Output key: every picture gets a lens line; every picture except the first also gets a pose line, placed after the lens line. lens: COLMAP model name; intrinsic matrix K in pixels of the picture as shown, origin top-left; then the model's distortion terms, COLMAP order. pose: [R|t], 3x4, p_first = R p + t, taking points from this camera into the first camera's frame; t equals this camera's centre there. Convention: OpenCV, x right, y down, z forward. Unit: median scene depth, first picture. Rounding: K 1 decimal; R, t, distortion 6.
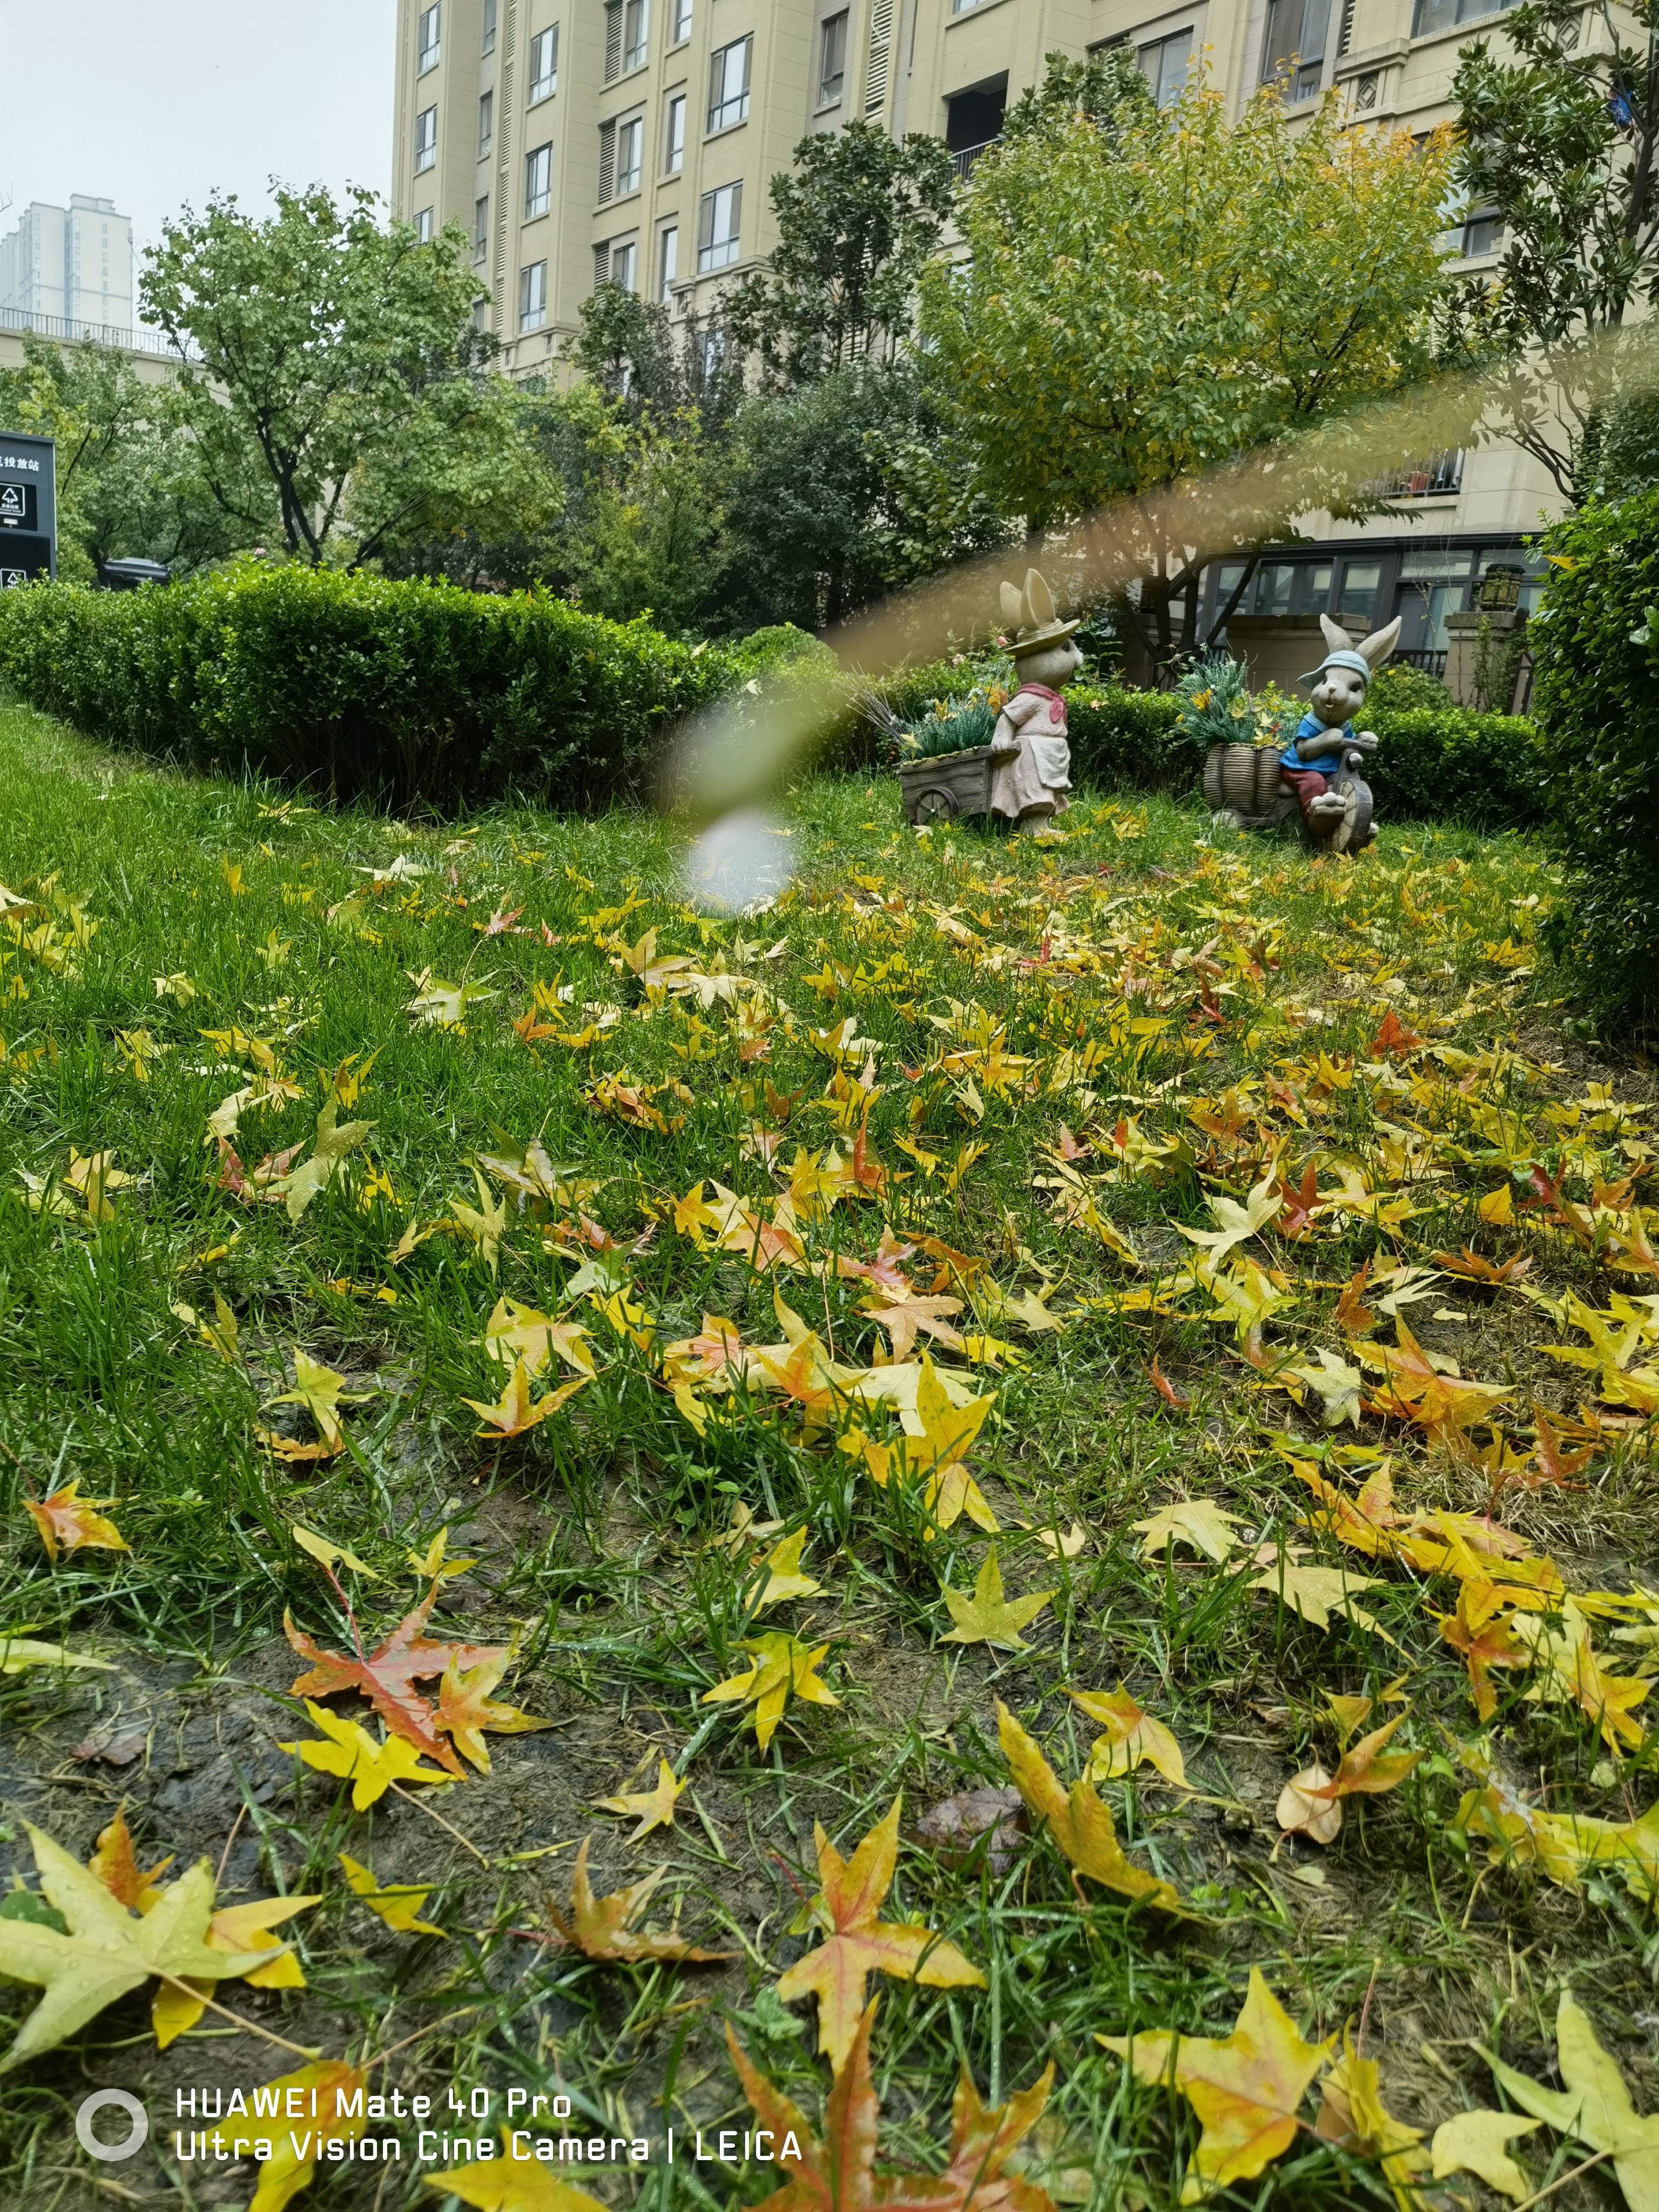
lens RADIAL K [[1748.0, 0, 833.8], [0, 1748.0, 1129.7], [0, 0, 1]] dist [0.098283, -0.122783]
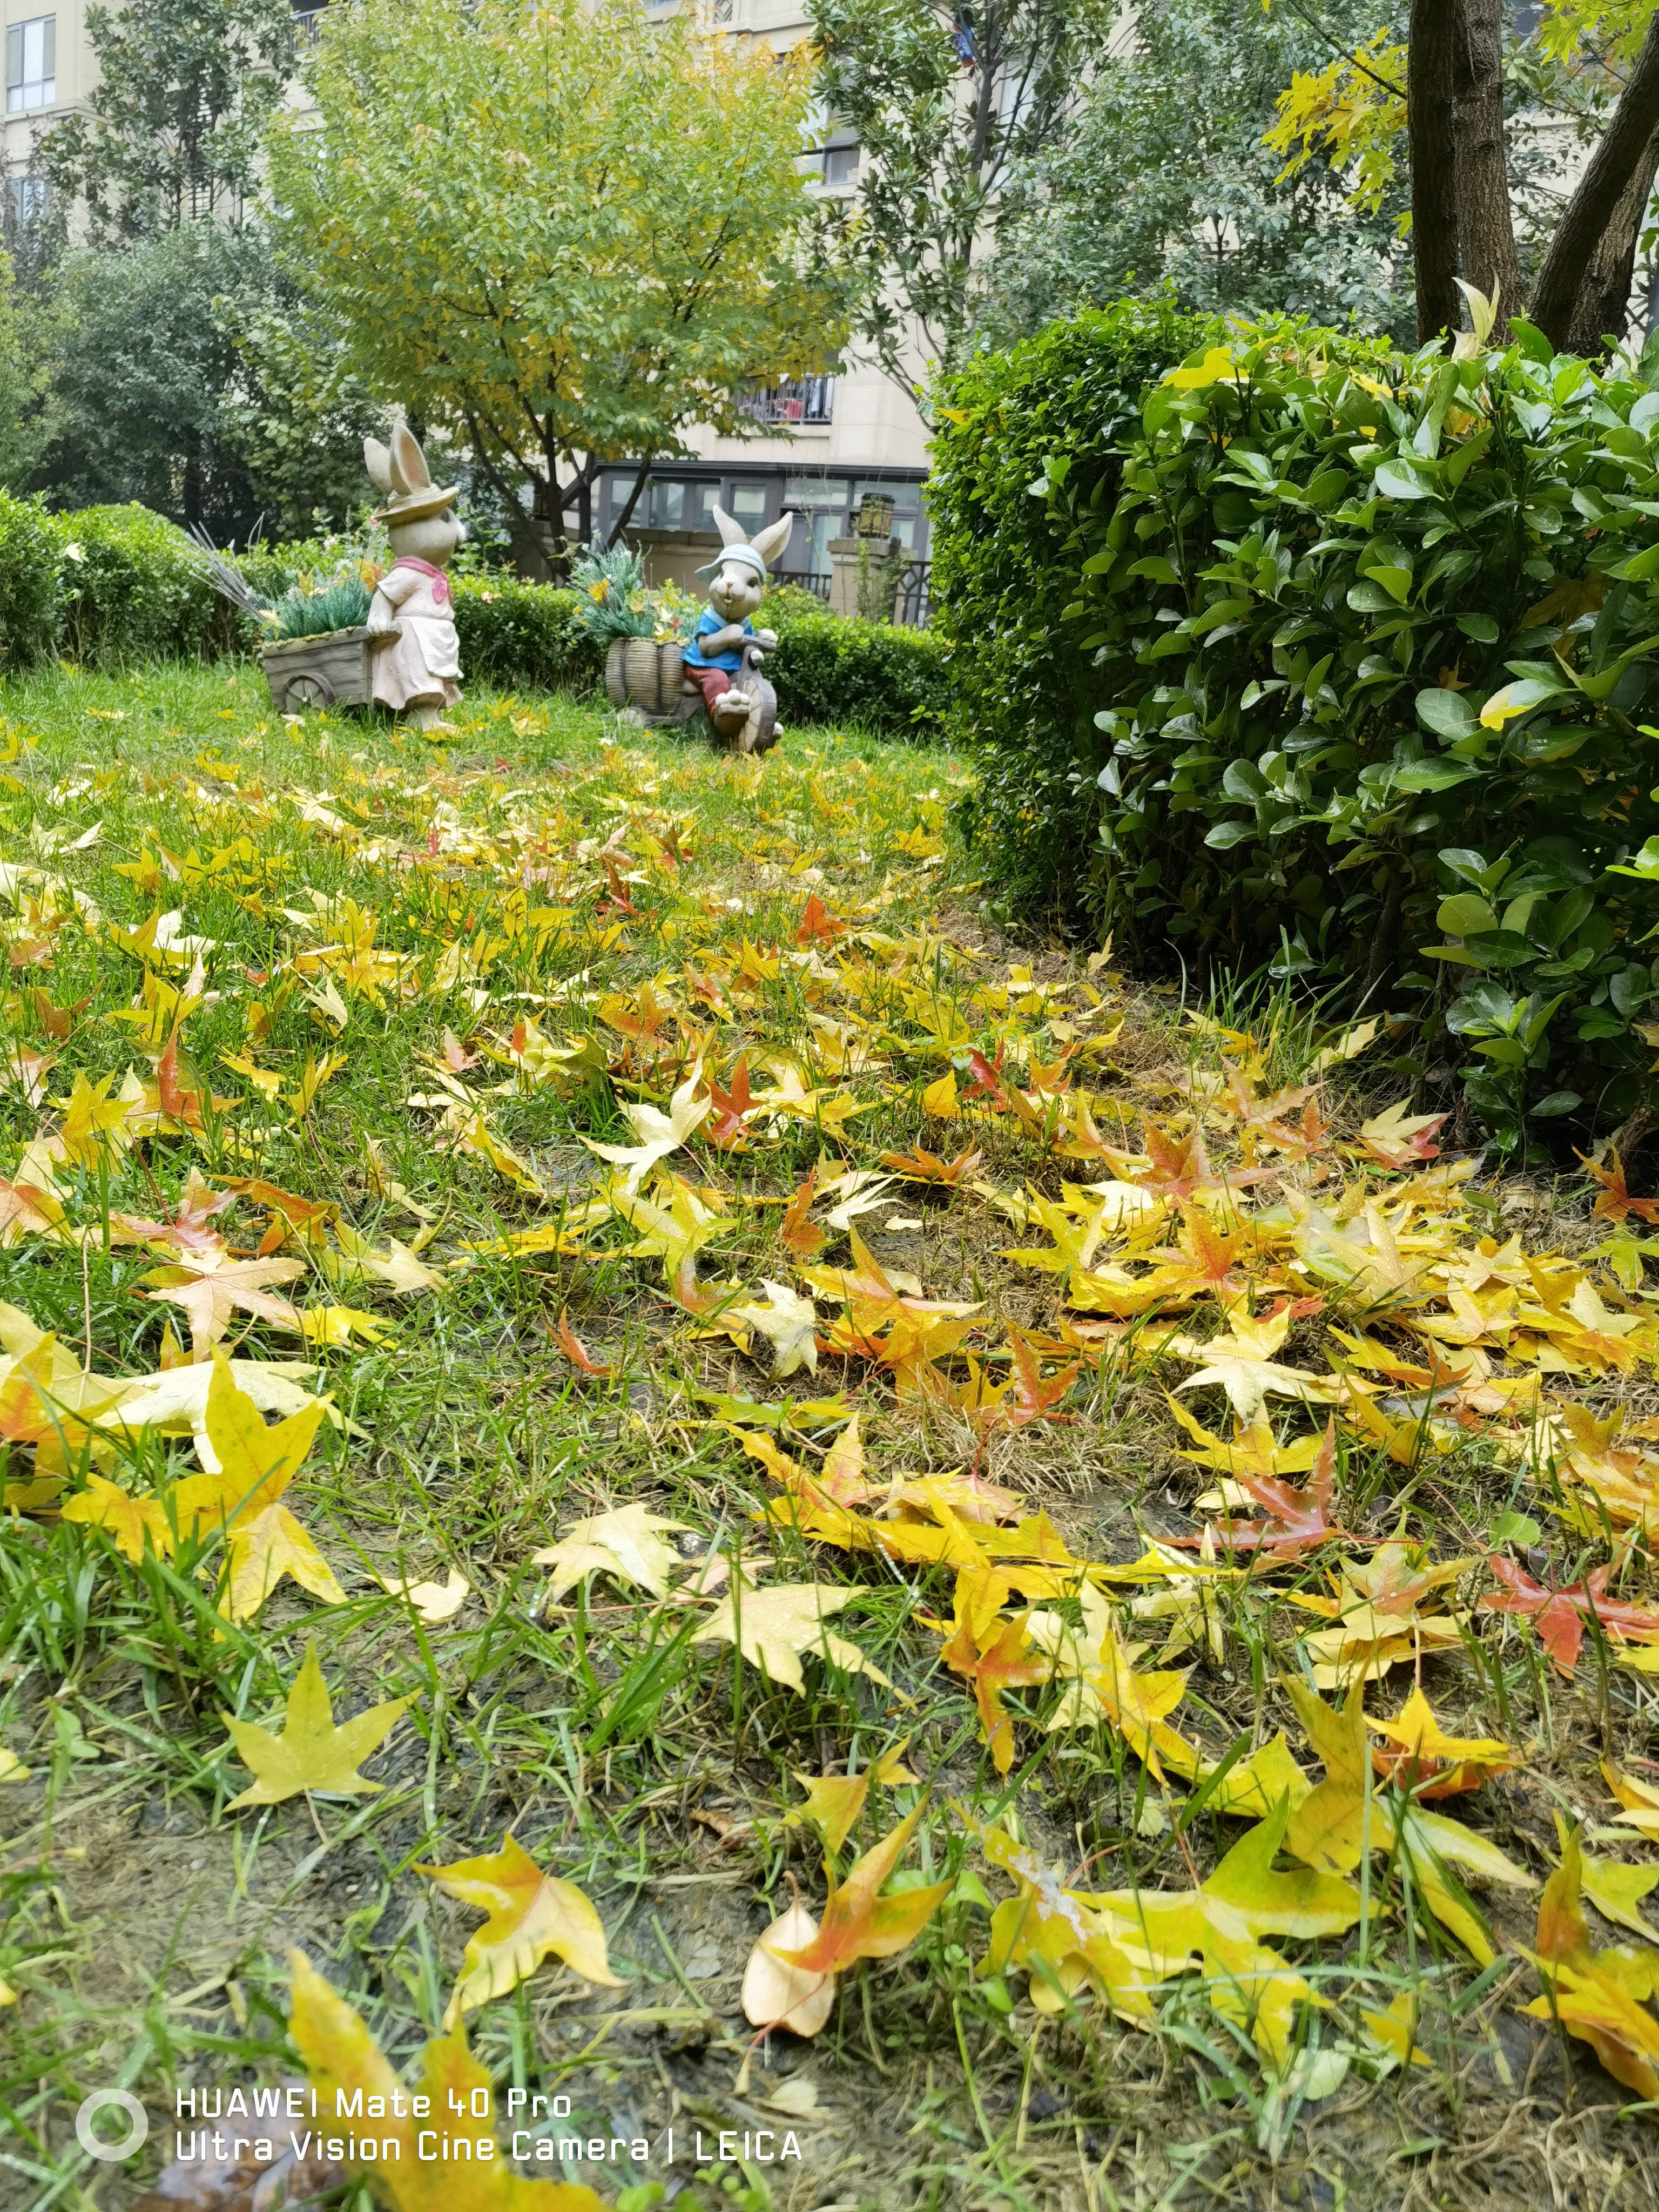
lens RADIAL K [[1748.0, 0, 833.8], [0, 1748.0, 1129.7], [0, 0, 1]] dist [0.098283, -0.122783]
pose [[0.947321, -0.064420, 0.313741, 0.029397], [0.051154, 0.997421, 0.050343, 0.008179], [-0.316175, -0.031642, 0.948173, 0.116737]]
